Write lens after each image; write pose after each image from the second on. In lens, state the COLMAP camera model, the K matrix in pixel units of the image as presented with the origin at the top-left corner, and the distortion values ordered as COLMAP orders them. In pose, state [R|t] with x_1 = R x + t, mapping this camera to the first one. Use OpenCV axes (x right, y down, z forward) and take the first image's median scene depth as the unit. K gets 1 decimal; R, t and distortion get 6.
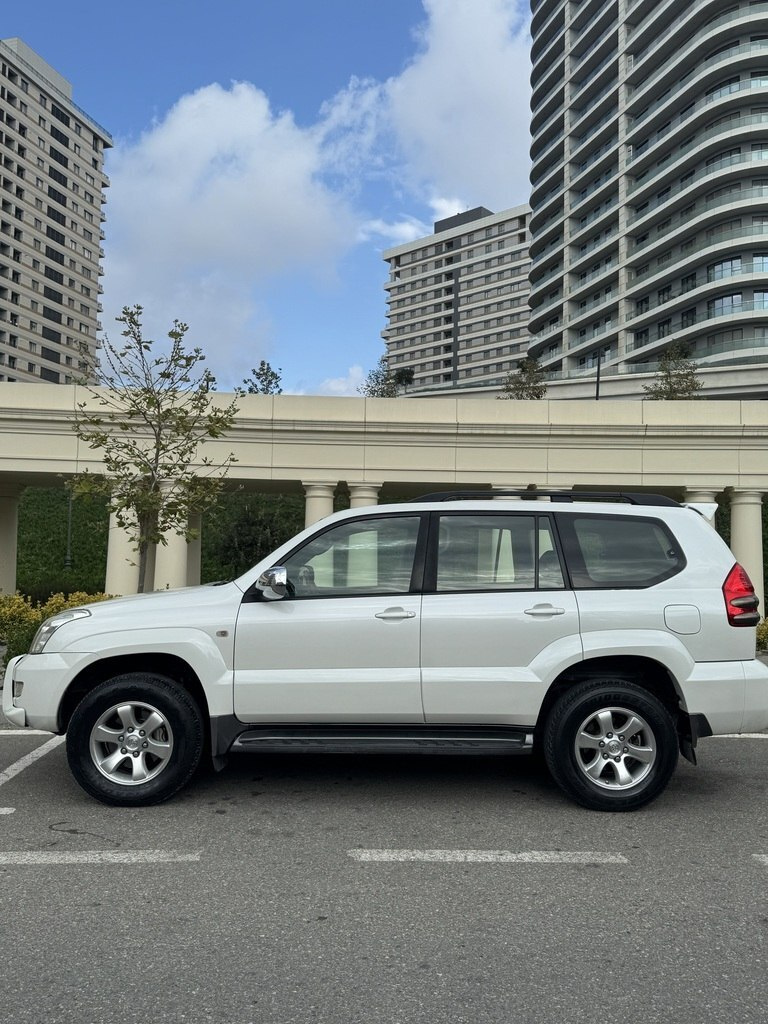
lens RADIAL K [[839.3, 0, 382.9], [0, 839.3, 518.0], [0, 0, 1]] dist [0.134458, -0.251808]
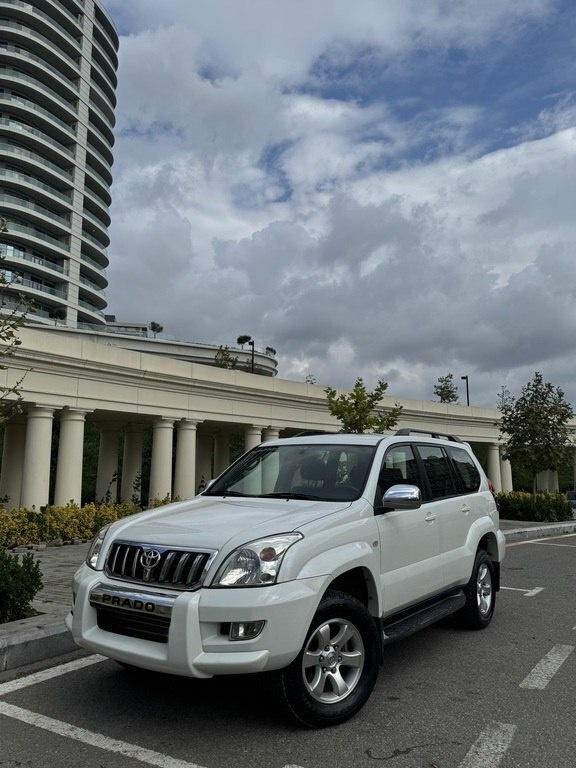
lens RADIAL K [[602.2, 0, 286.1], [0, 602.2, 389.0], [0, 0, 1]] dist [0.109619, -0.162028]
pose [[0.579834, 0.100936, 0.808458, -0.531762], [-0.045651, 0.994762, -0.091455, 0.003479], [-0.813455, 0.016121, 0.581405, 0.333201]]
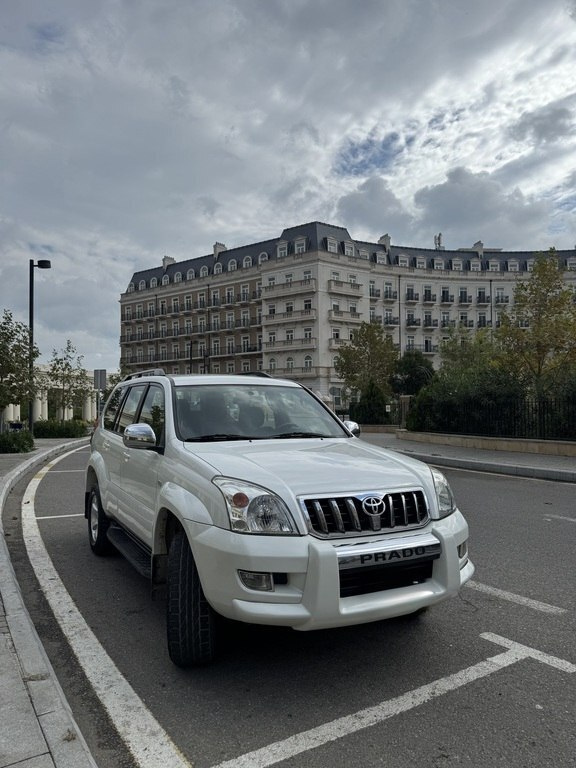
lens RADIAL K [[549.2, 0, 283.1], [0, 549.2, 386.2], [0, 0, 1]] dist [0.080364, -0.108018]
pose [[-0.468080, 0.019510, 0.883471, -0.525515], [-0.044089, 0.997996, -0.045399, 0.025472], [-0.882585, -0.060202, -0.466282, 0.861498]]
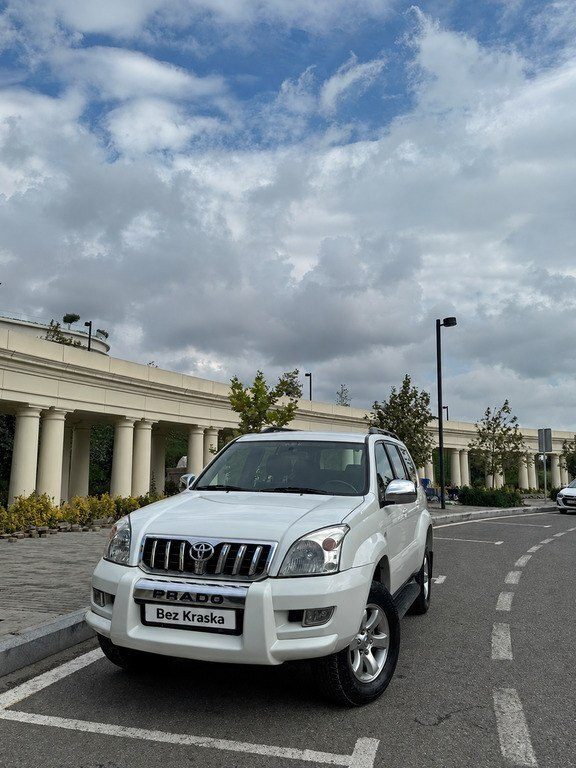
lens RADIAL K [[639.7, 0, 285.2], [0, 639.7, 399.1], [0, 0, 1]] dist [0.127161, -0.216293]
pose [[0.335559, 0.095634, 0.937152, -0.634622], [-0.065323, 0.994801, -0.078128, 0.012132], [-0.939752, -0.035002, 0.340061, 0.451464]]
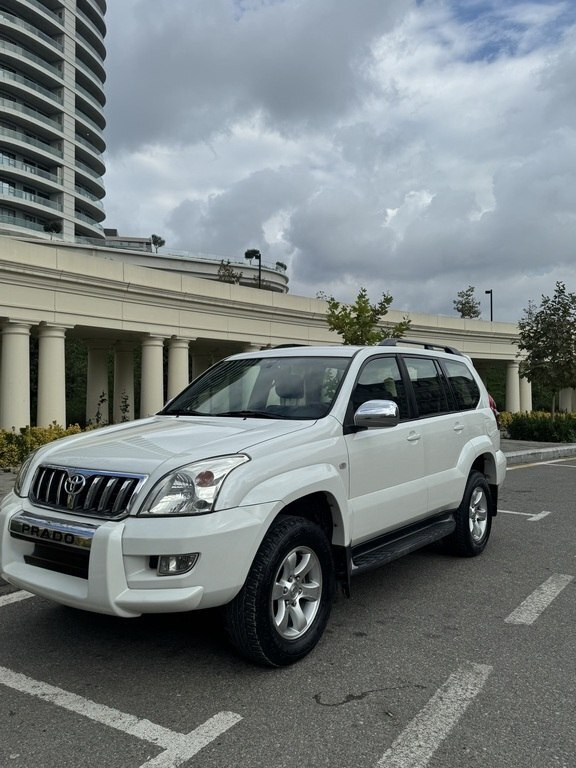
lens RADIAL K [[627.1, 0, 285.1], [0, 627.1, 383.8], [0, 0, 1]] dist [0.133691, -0.219691]
pose [[0.600490, -0.000027, 0.799632, -0.466070], [-0.039391, 0.998785, 0.029614, 0.009267], [-0.798661, -0.049281, 0.599760, 0.329317]]
